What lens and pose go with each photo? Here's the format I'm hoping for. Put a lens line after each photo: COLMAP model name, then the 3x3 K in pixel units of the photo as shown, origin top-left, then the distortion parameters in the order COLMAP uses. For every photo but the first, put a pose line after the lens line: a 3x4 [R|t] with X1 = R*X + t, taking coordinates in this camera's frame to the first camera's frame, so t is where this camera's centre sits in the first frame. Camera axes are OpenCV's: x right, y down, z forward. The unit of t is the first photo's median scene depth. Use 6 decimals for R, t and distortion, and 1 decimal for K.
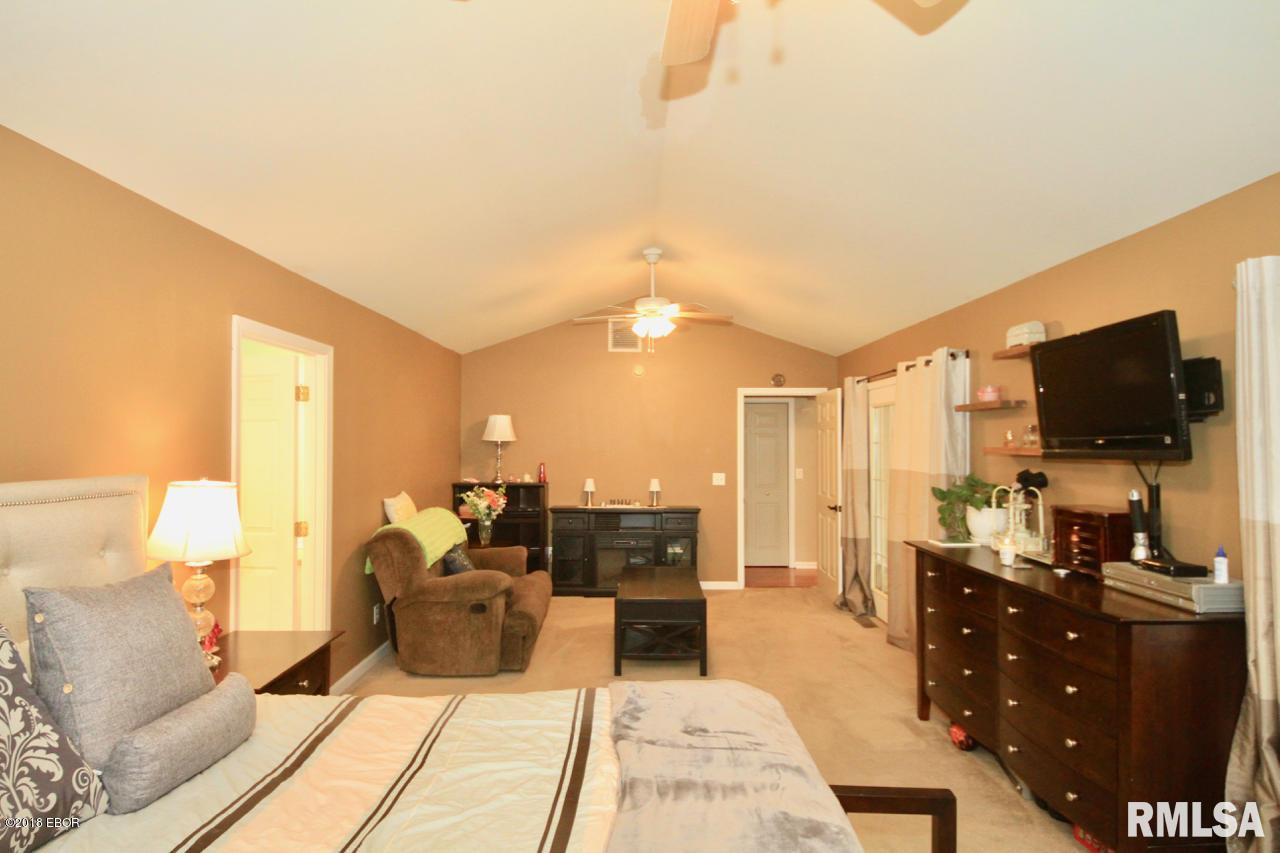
lens RADIAL K [[644.3, 0, 640.0], [0, 644.3, 426.5], [0, 0, 1]] dist [0.024586, -0.028710]
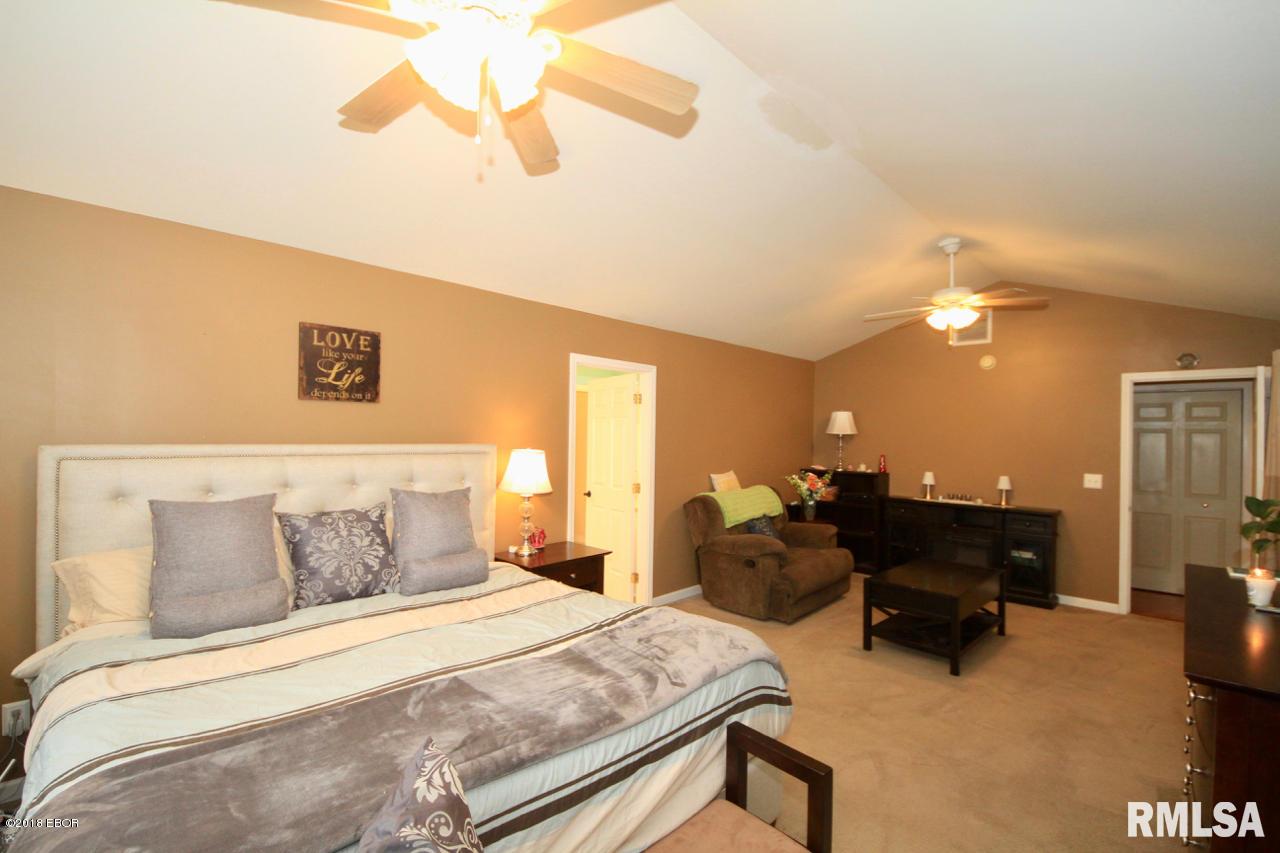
lens RADIAL K [[554.9, 0, 642.5], [0, 554.9, 432.1], [0, 0, 1]] dist [0.011764, -0.000598]
pose [[0.715914, 0.005557, -0.698167, 0.302490], [0.001492, 0.999954, 0.009489, 0.011489], [0.698187, -0.007835, 0.715872, 0.064818]]
